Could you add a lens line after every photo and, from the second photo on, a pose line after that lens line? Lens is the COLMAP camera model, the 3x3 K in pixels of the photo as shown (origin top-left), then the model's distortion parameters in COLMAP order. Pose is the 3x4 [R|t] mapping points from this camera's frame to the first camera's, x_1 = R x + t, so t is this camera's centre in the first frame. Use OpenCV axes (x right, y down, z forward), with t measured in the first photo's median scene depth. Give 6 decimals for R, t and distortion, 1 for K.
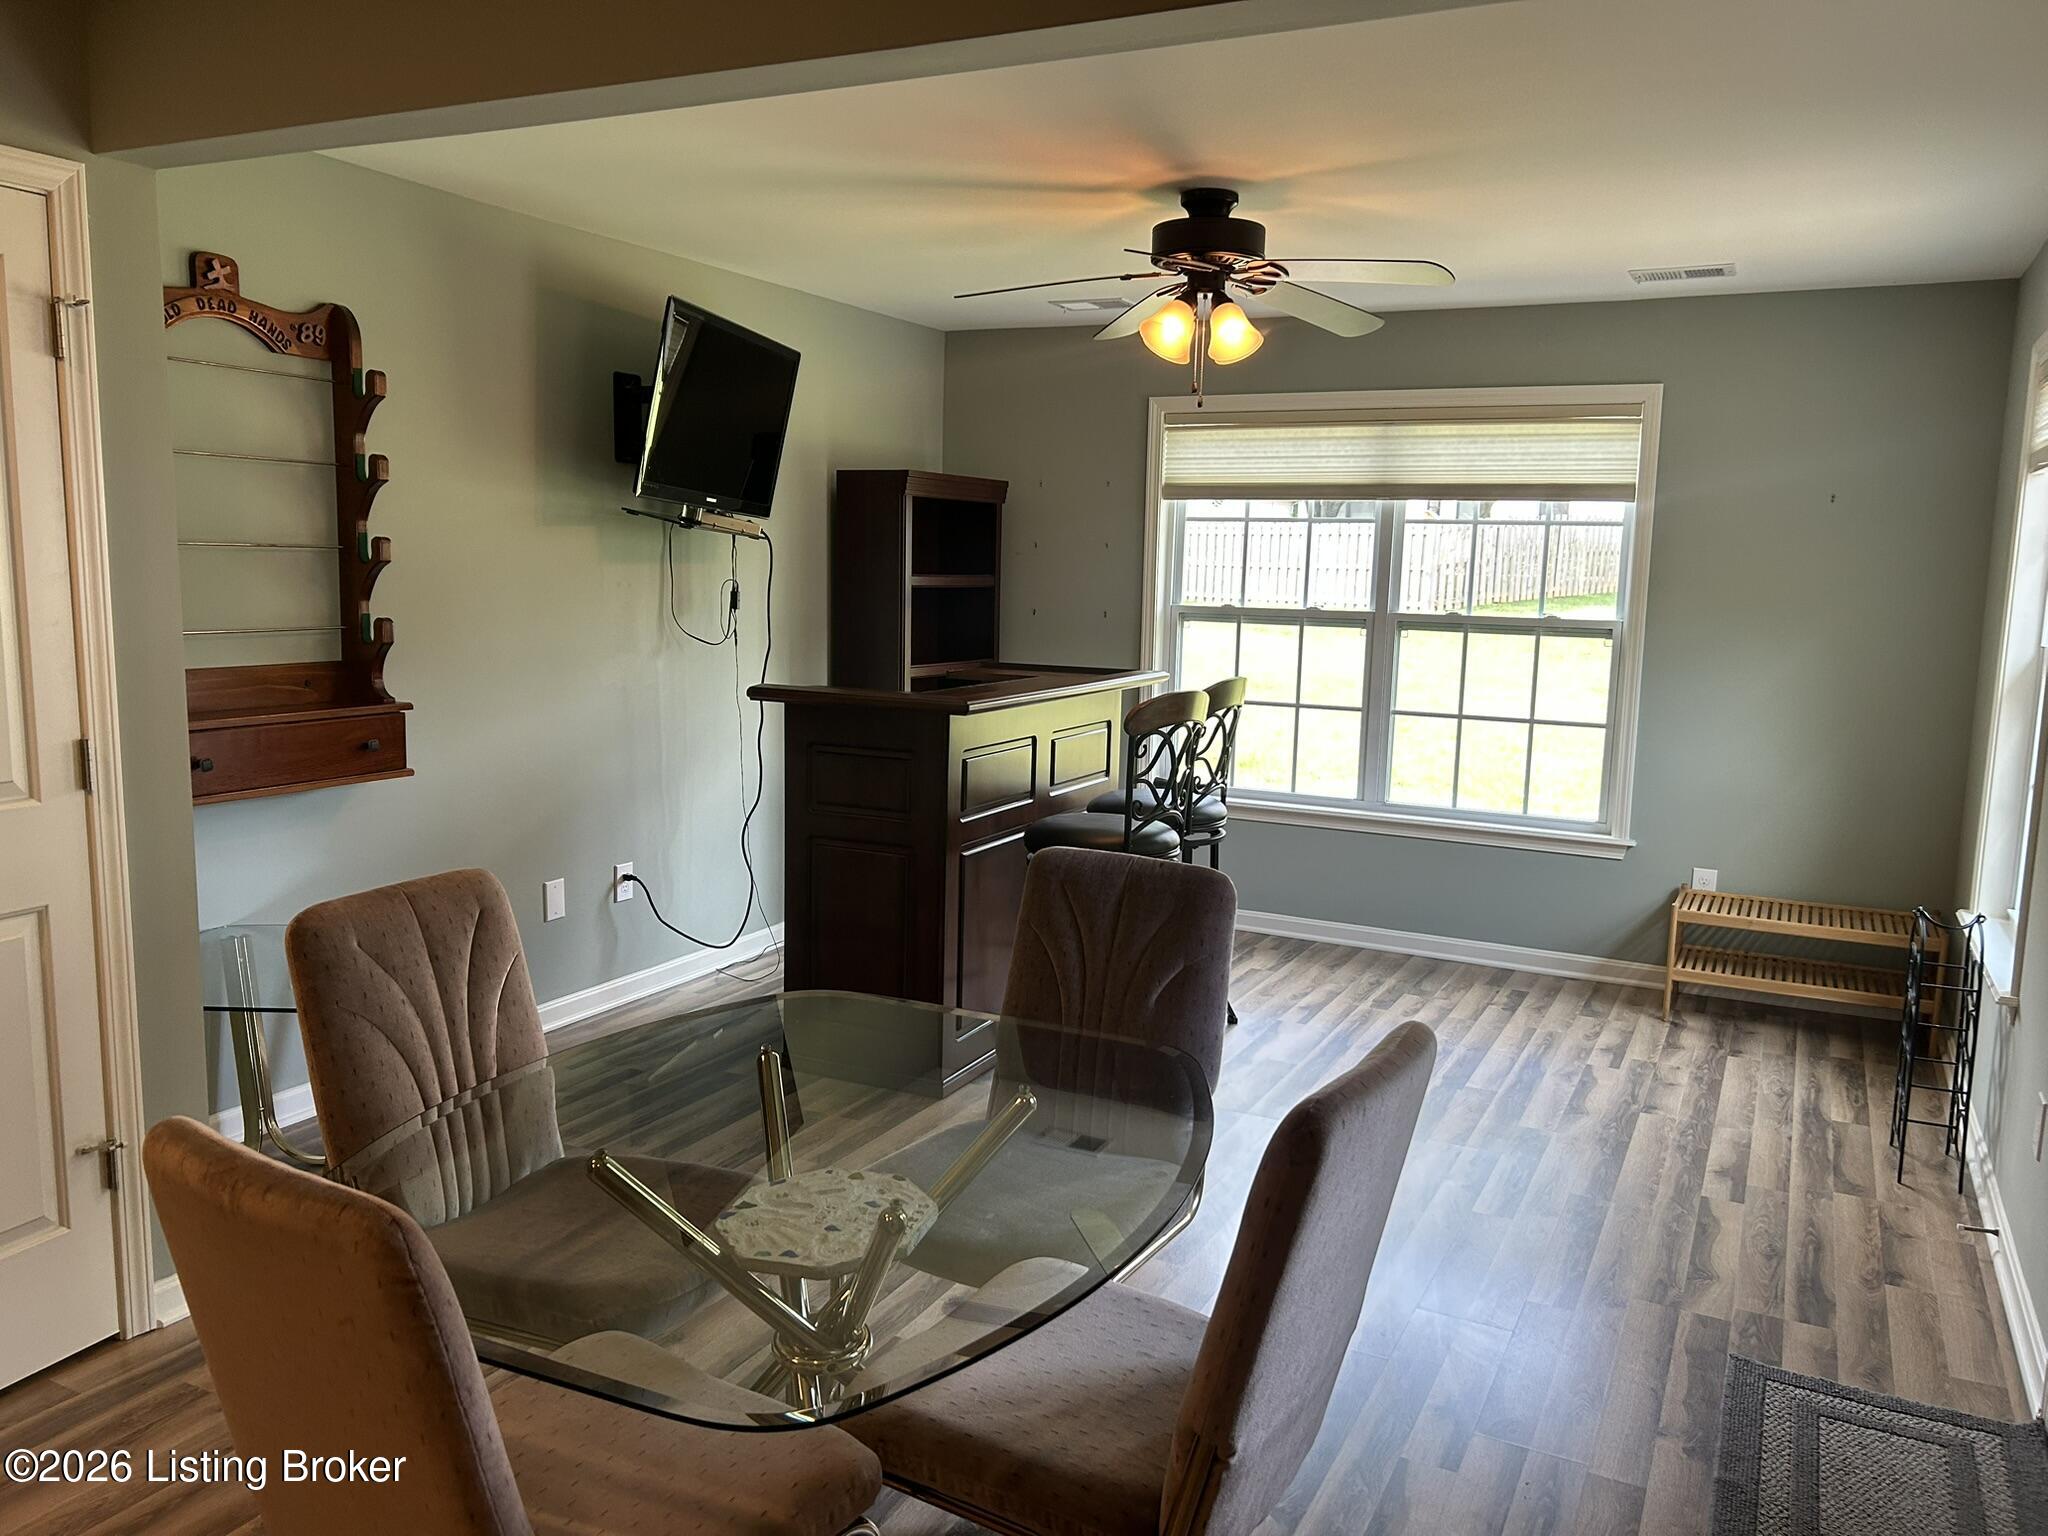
lens RADIAL K [[1530.8, 0, 1039.8], [0, 1530.8, 786.3], [0, 0, 1]] dist [0.053237, -0.062594]
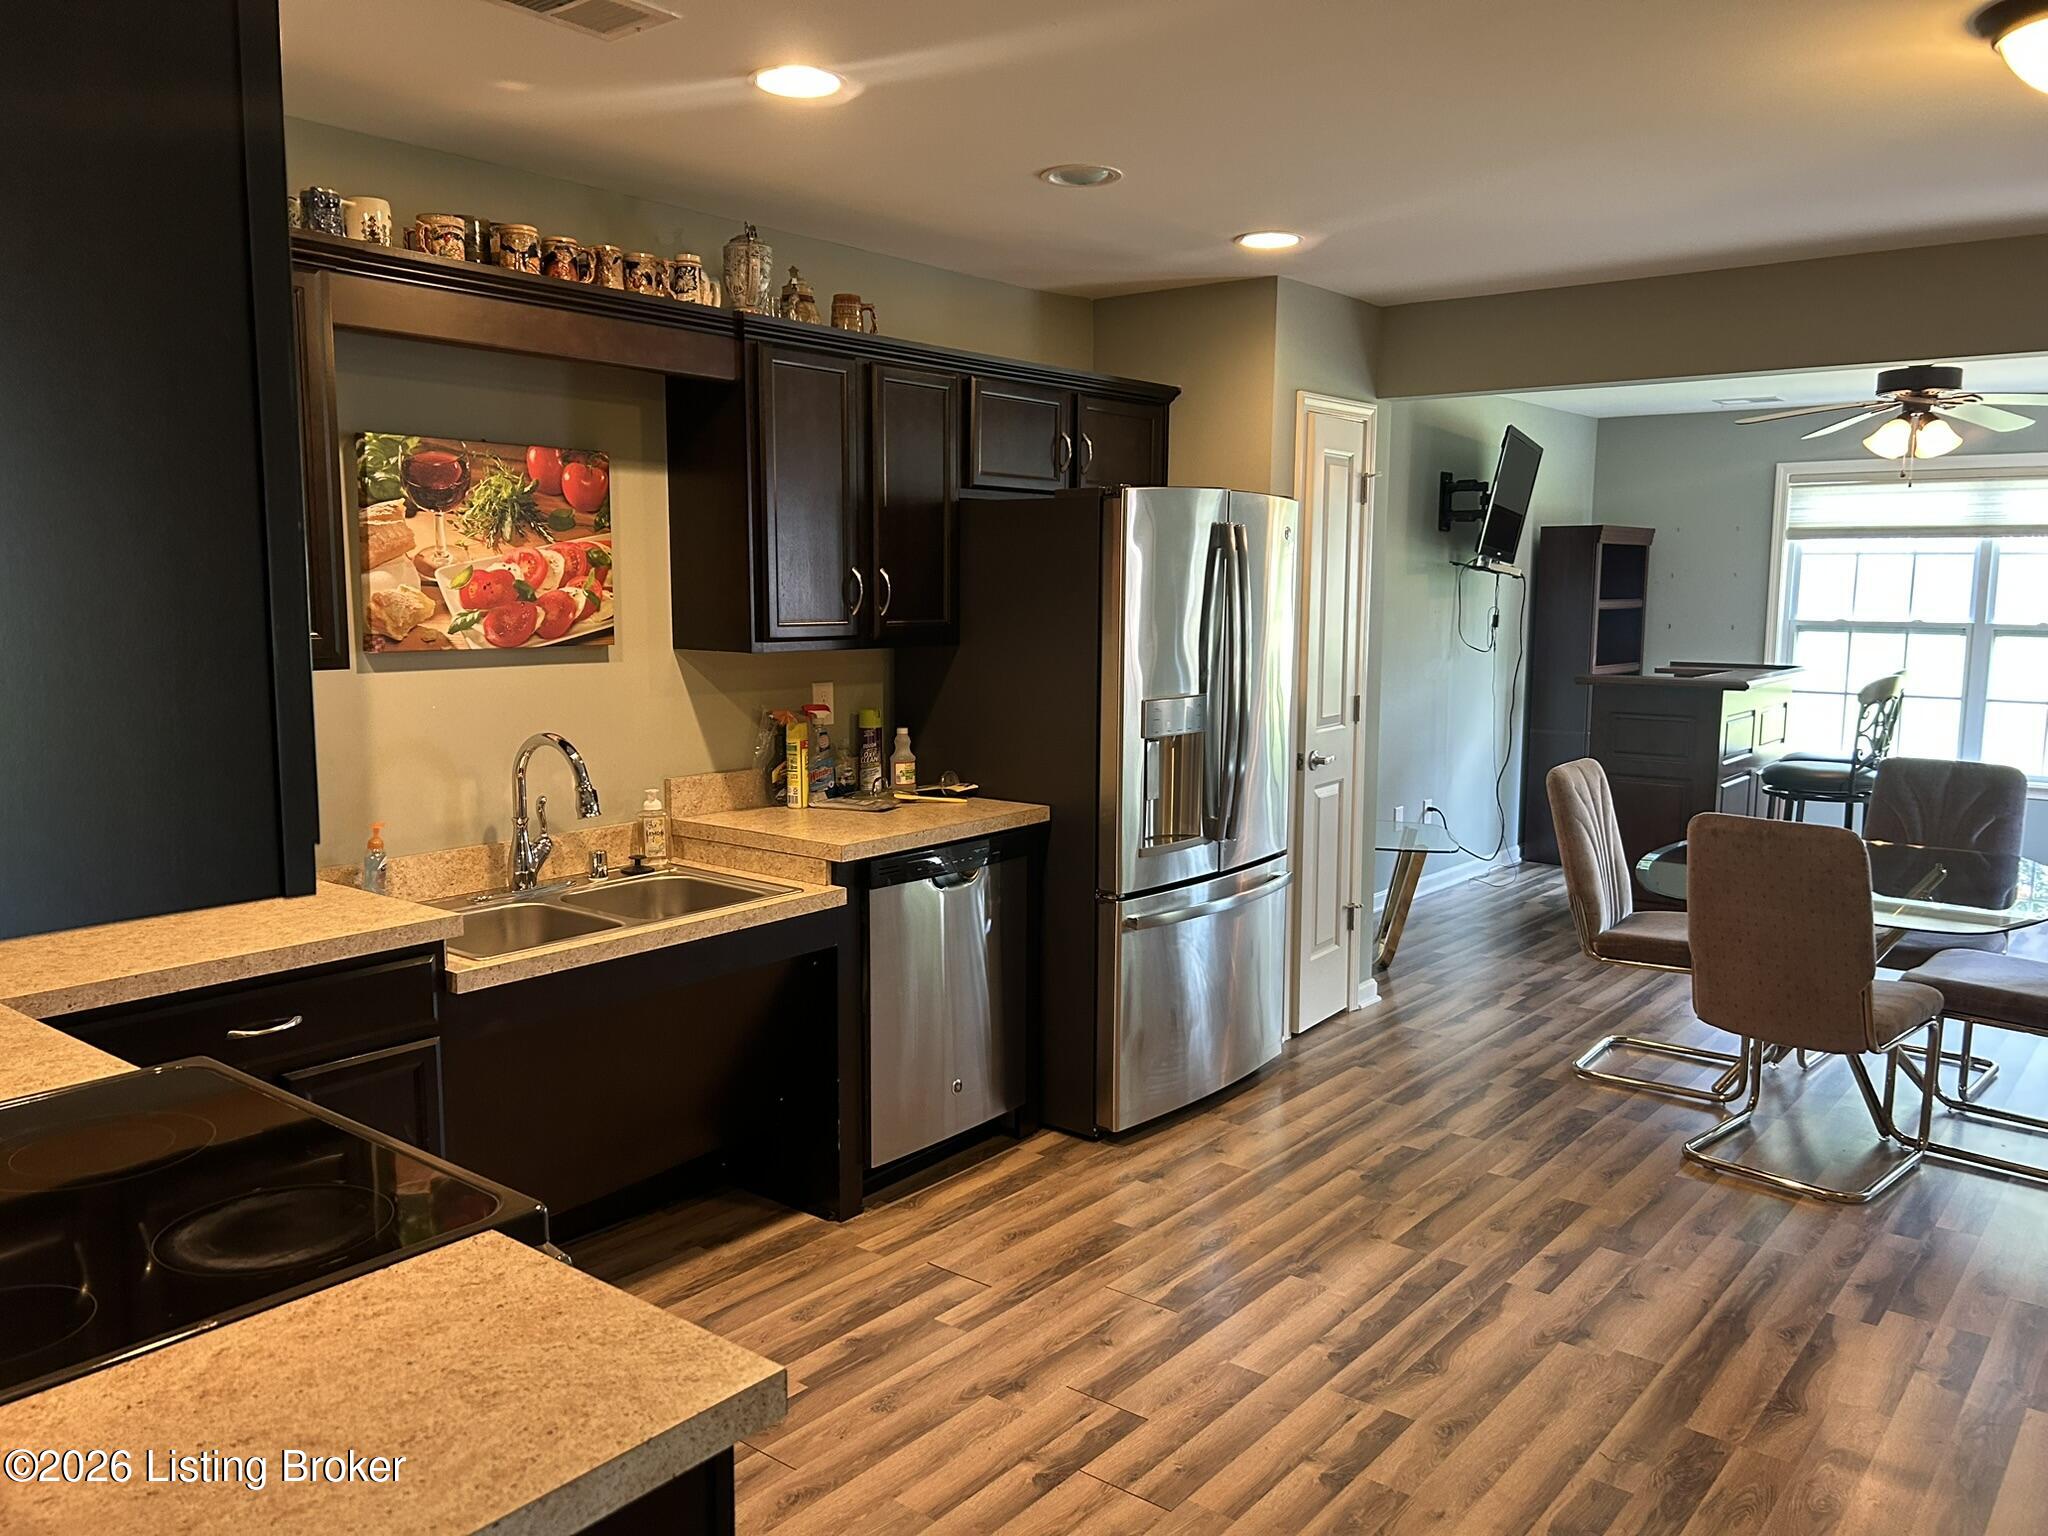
lens RADIAL K [[1530.8, 0, 1013.3], [0, 1530.8, 783.1], [0, 0, 1]] dist [0.053237, -0.062594]
pose [[0.973383, 0.009373, -0.228992, -0.310862], [-0.013531, 0.999771, -0.016596, 0.062392], [0.228784, 0.019253, 0.973287, -0.524474]]
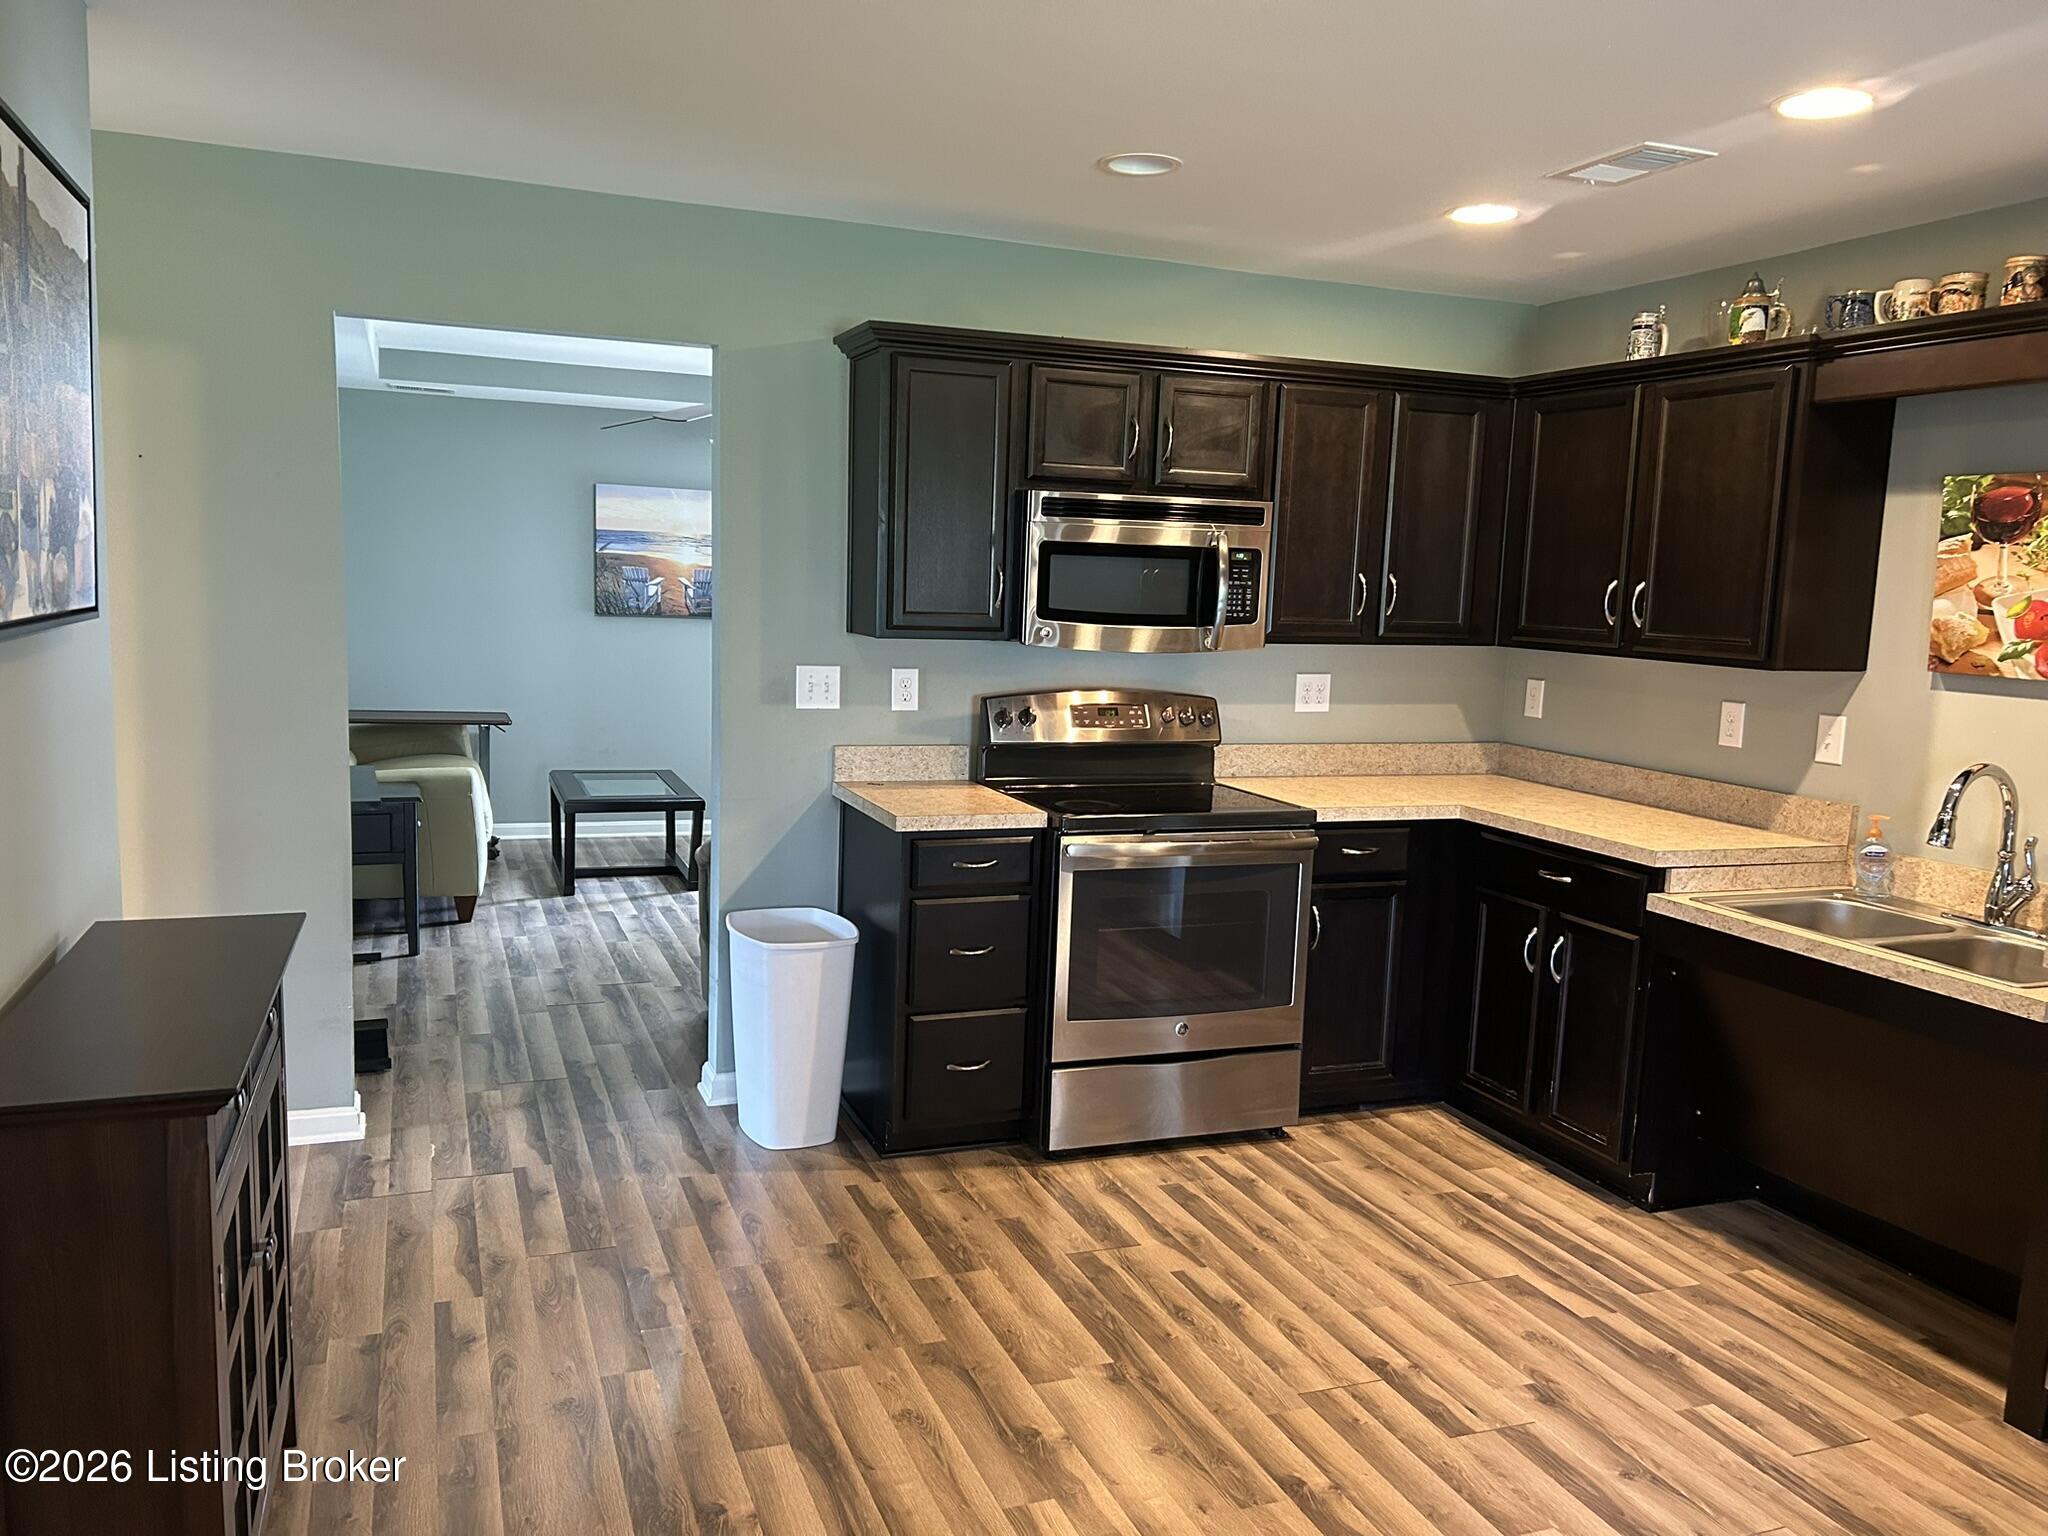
lens RADIAL K [[1530.8, 0, 1016.7], [0, 1530.8, 780.9], [0, 0, 1]] dist [0.053237, -0.062594]
pose [[-0.672707, 0.048526, -0.738316, 0.100999], [-0.161882, 0.964019, 0.210857, -0.031938], [0.721983, 0.261365, -0.640648, 0.197901]]
